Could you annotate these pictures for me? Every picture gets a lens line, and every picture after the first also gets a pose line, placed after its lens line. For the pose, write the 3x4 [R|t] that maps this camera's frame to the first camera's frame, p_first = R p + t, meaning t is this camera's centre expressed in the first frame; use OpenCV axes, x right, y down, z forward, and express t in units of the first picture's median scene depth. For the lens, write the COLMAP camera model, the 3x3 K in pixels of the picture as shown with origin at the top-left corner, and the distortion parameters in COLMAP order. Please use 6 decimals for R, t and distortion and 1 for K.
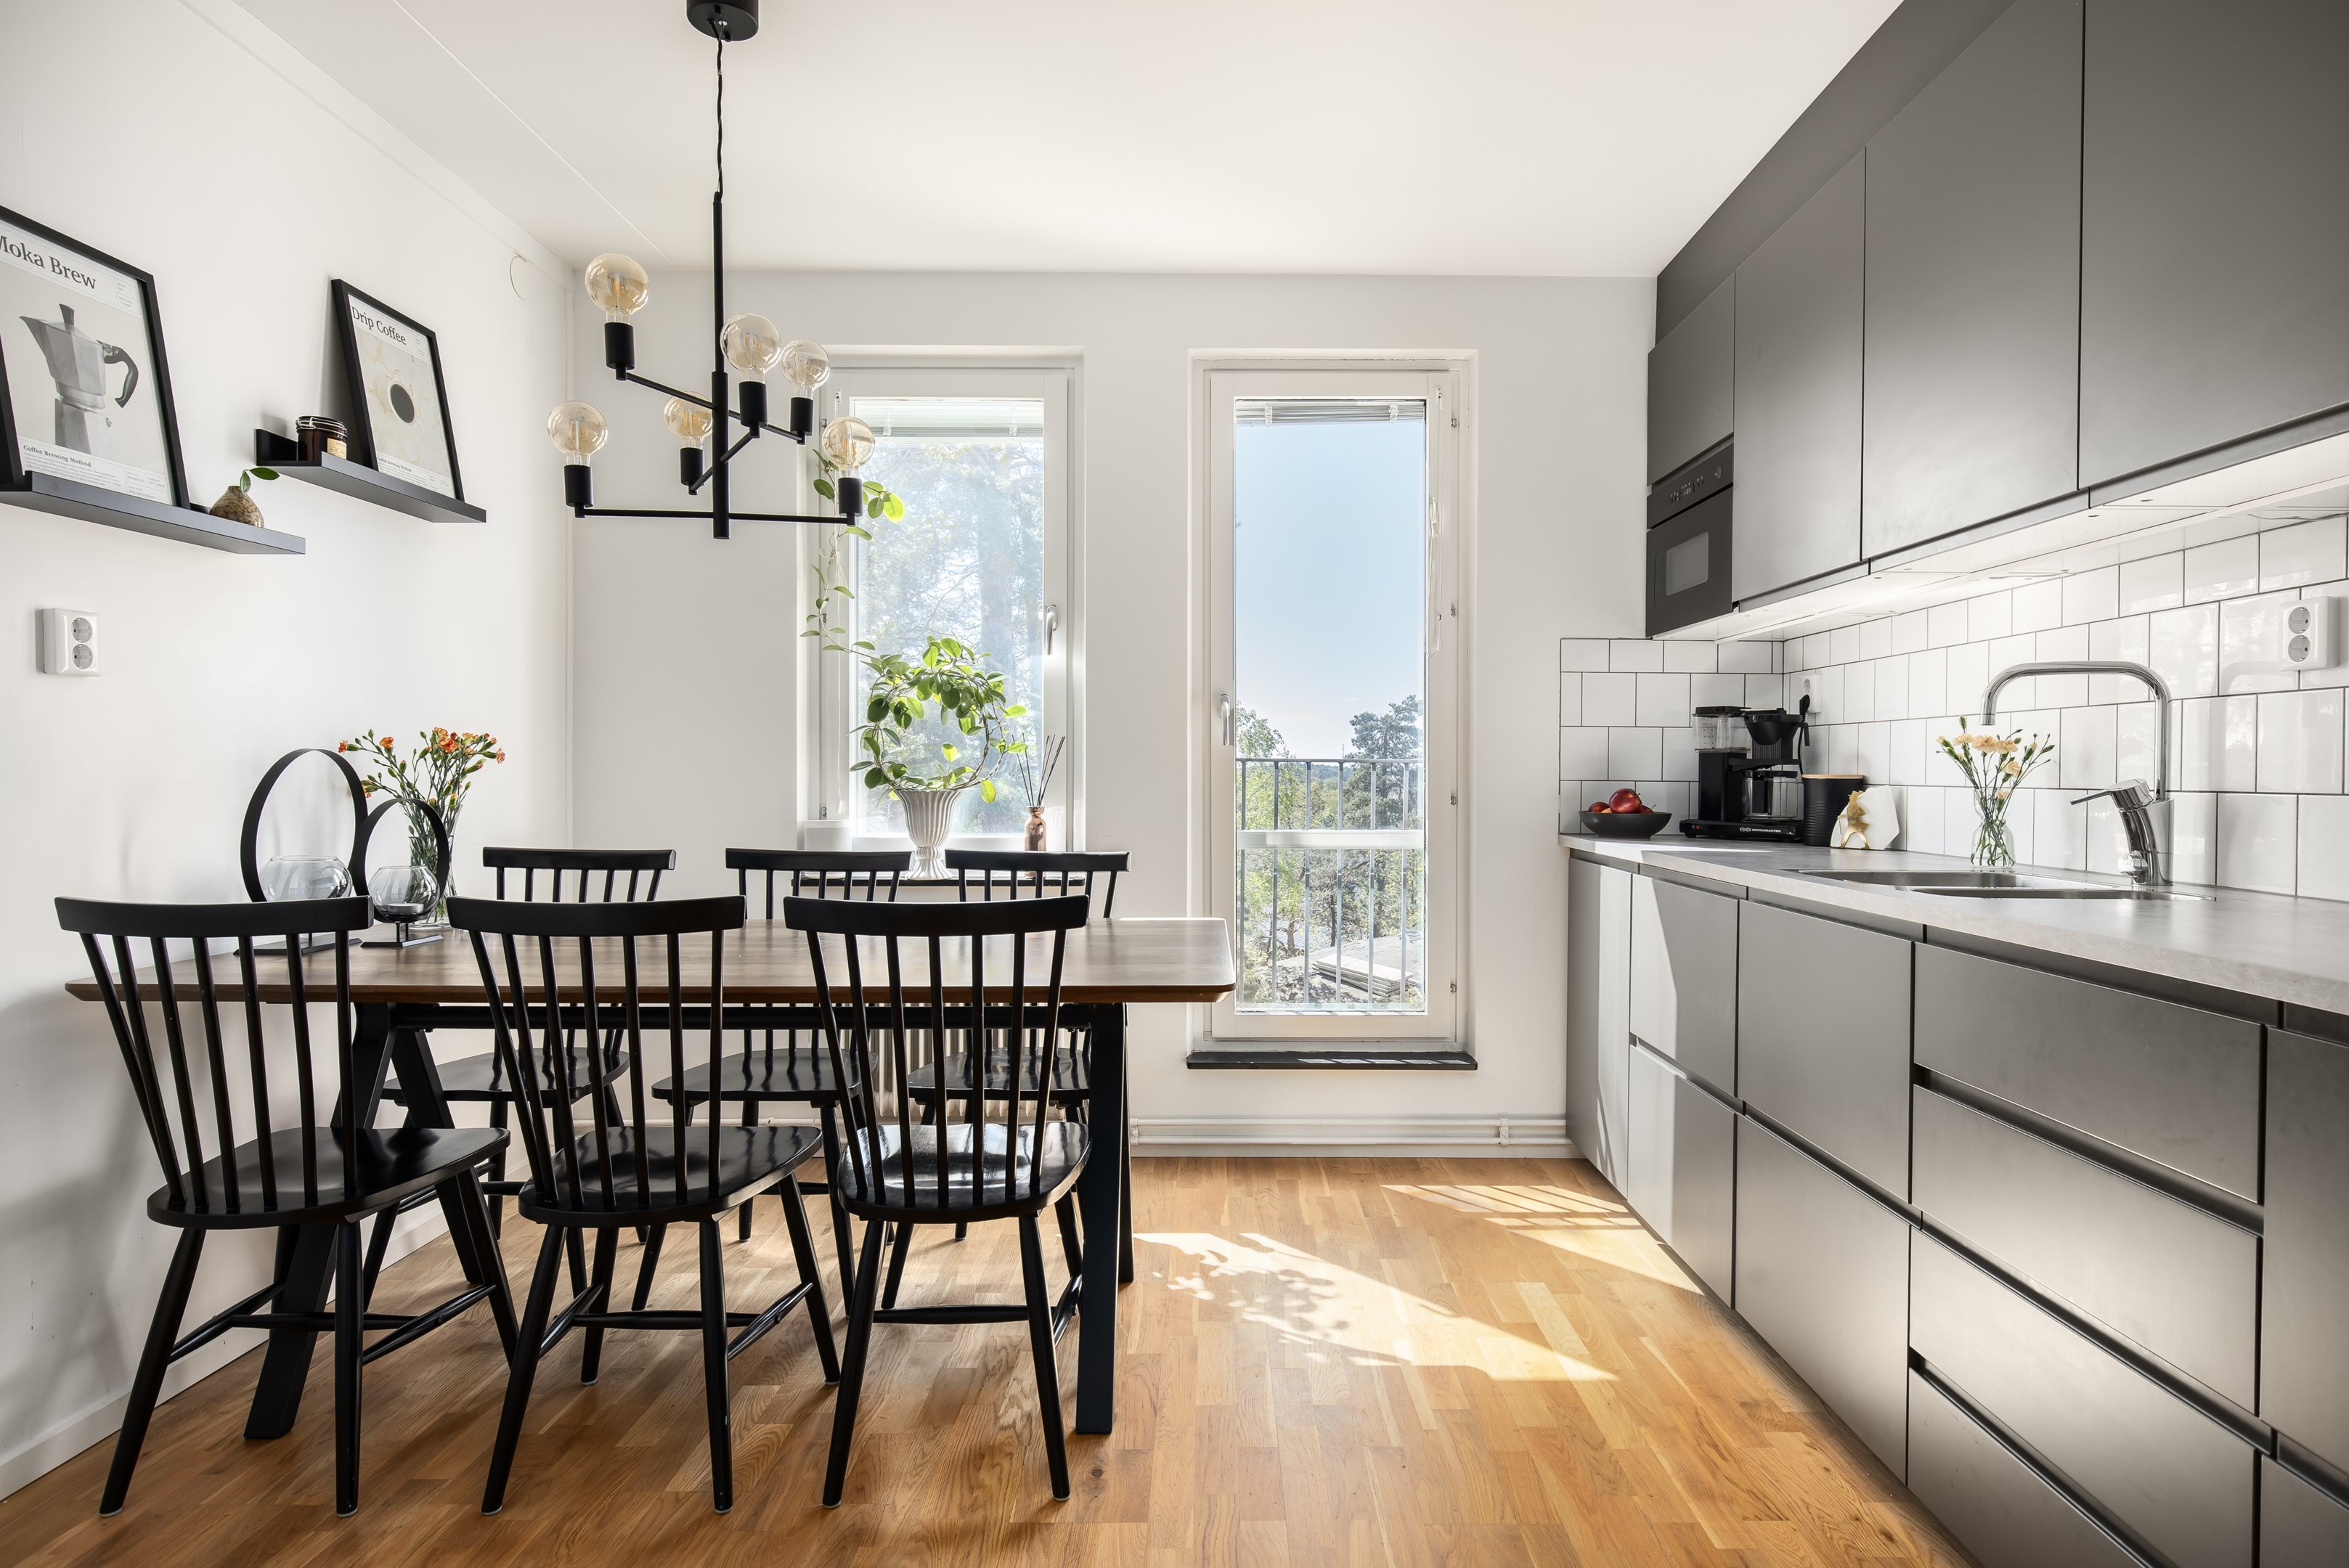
lens RADIAL K [[1293.9, 0, 1221.9], [0, 1293.9, 784.0], [0, 0, 1]] dist [0.020088, -0.006889]
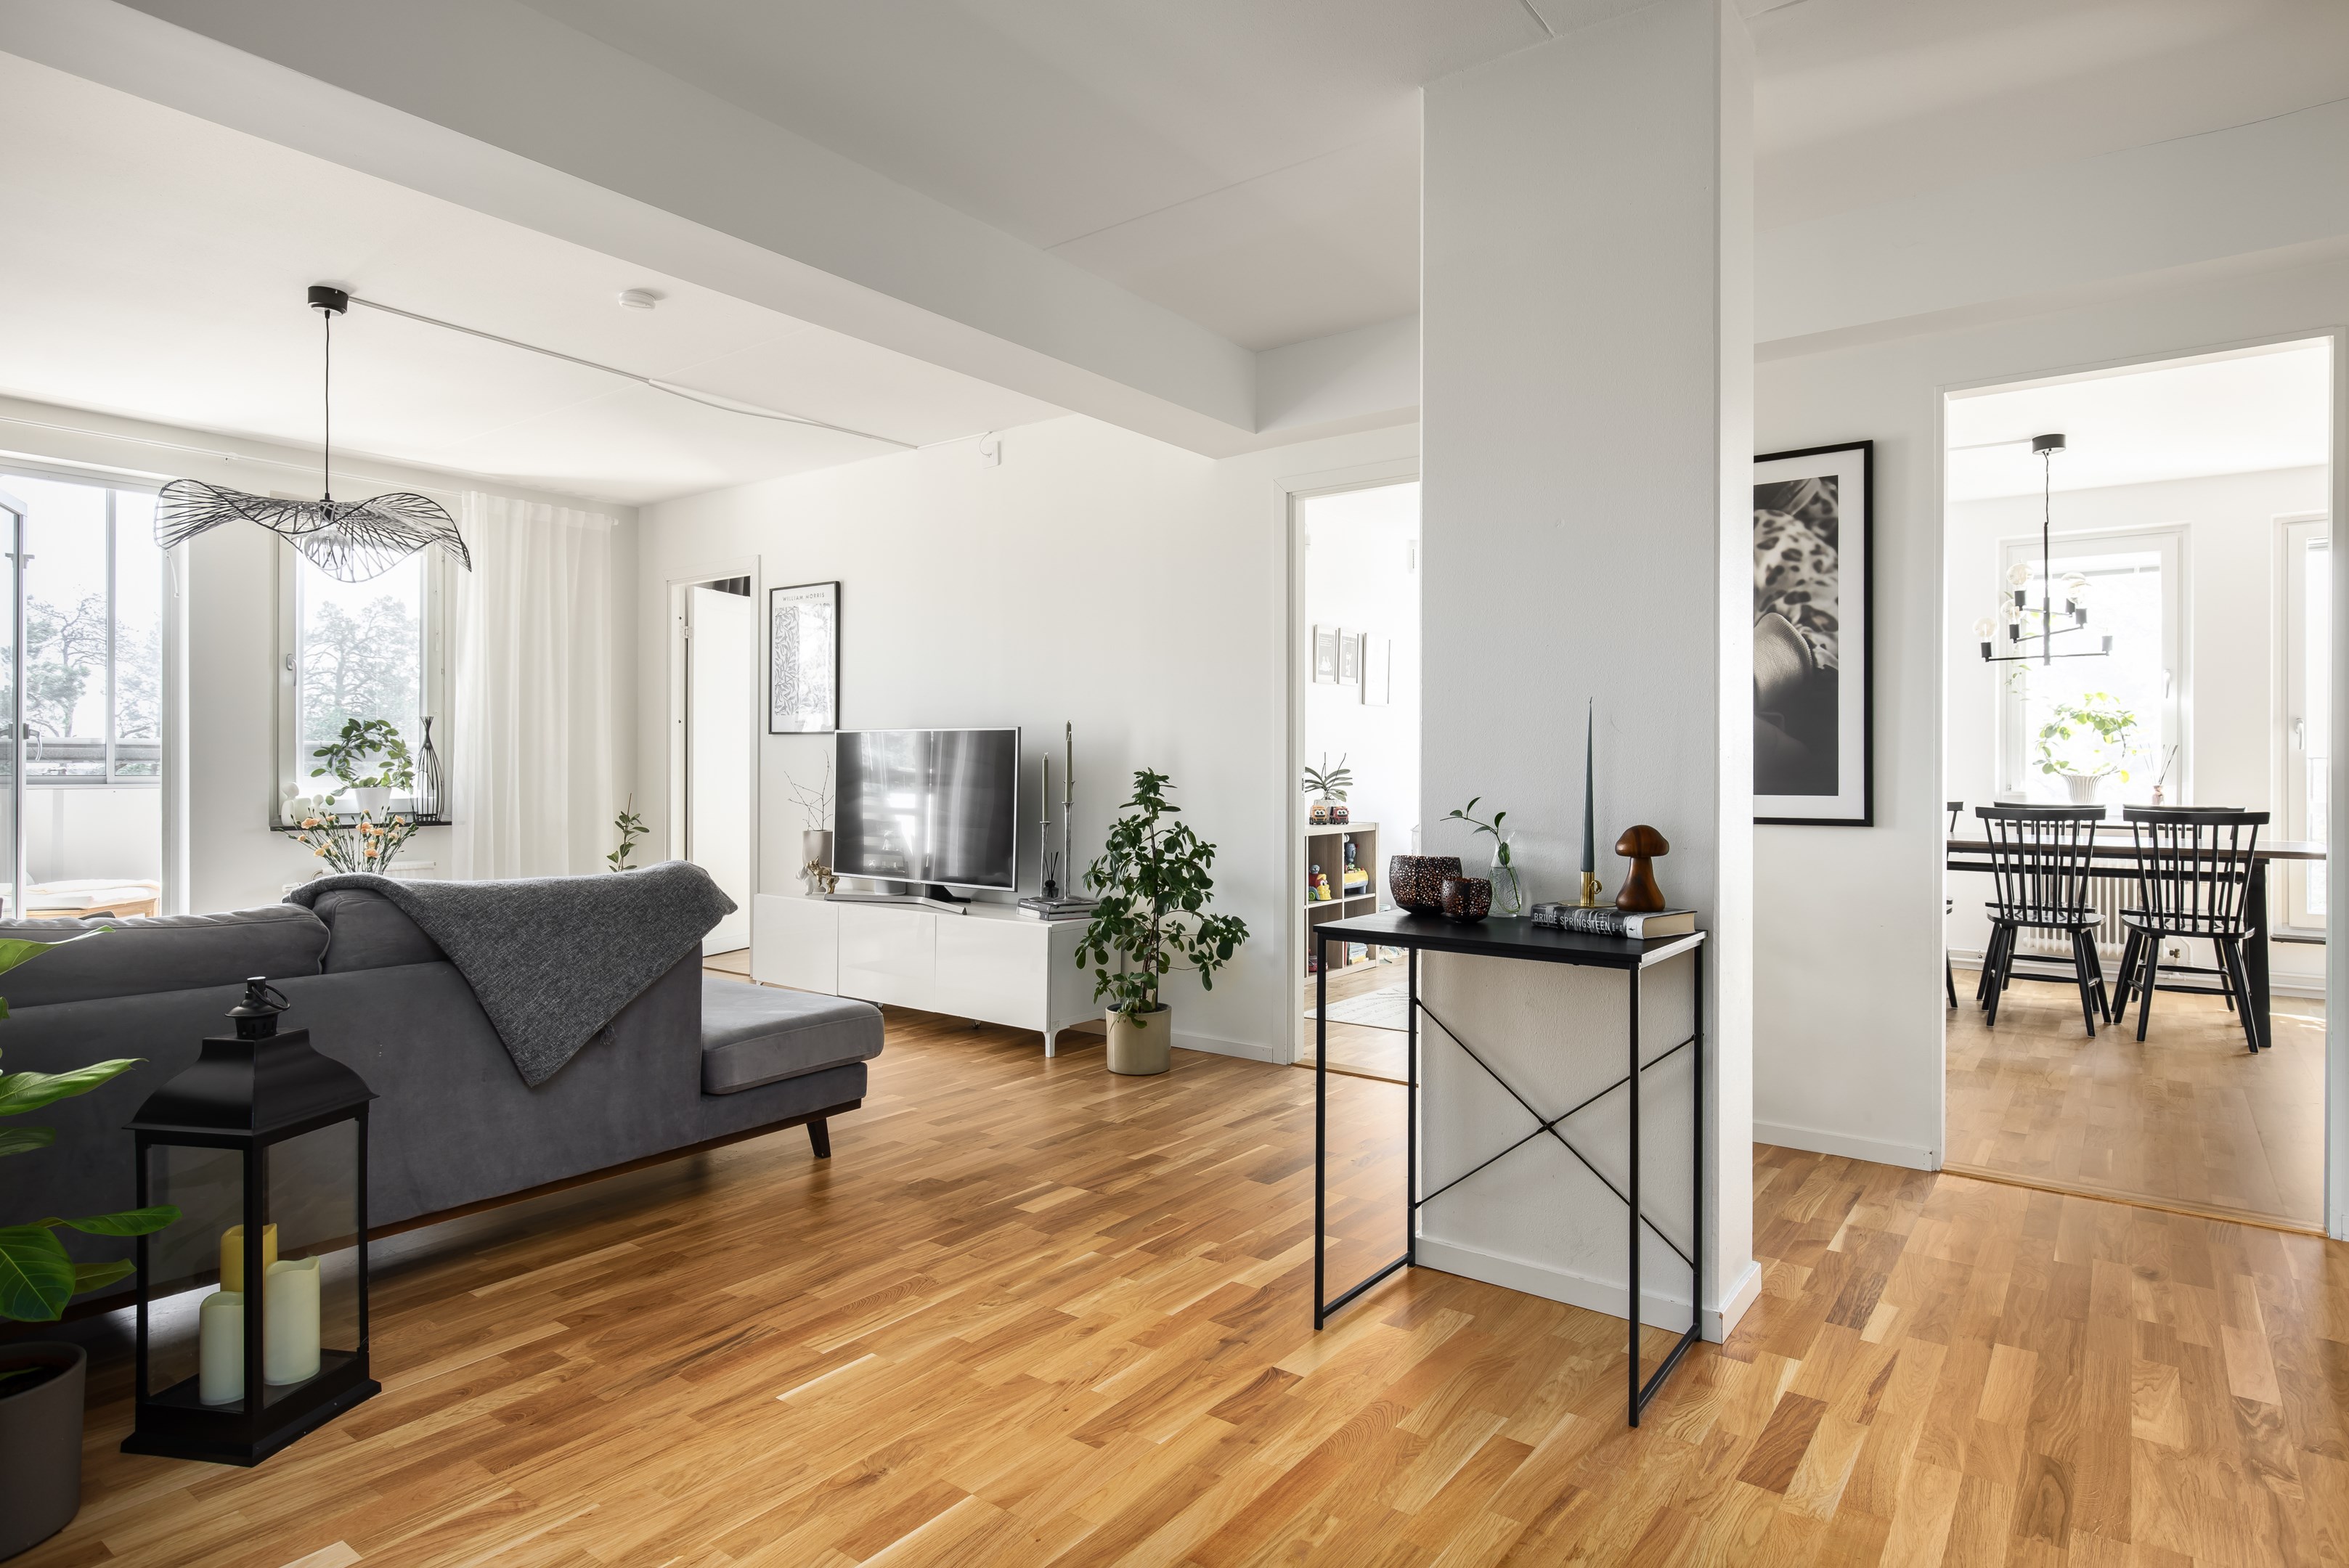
lens RADIAL K [[1293.9, 0, 1186.9], [0, 1293.9, 764.7], [0, 0, 1]] dist [0.020088, -0.006889]
pose [[0.811016, -0.002972, -0.585017, -0.201705], [-0.003189, 0.999950, -0.009500, 0.013426], [0.585016, 0.009571, 0.810965, -1.388911]]
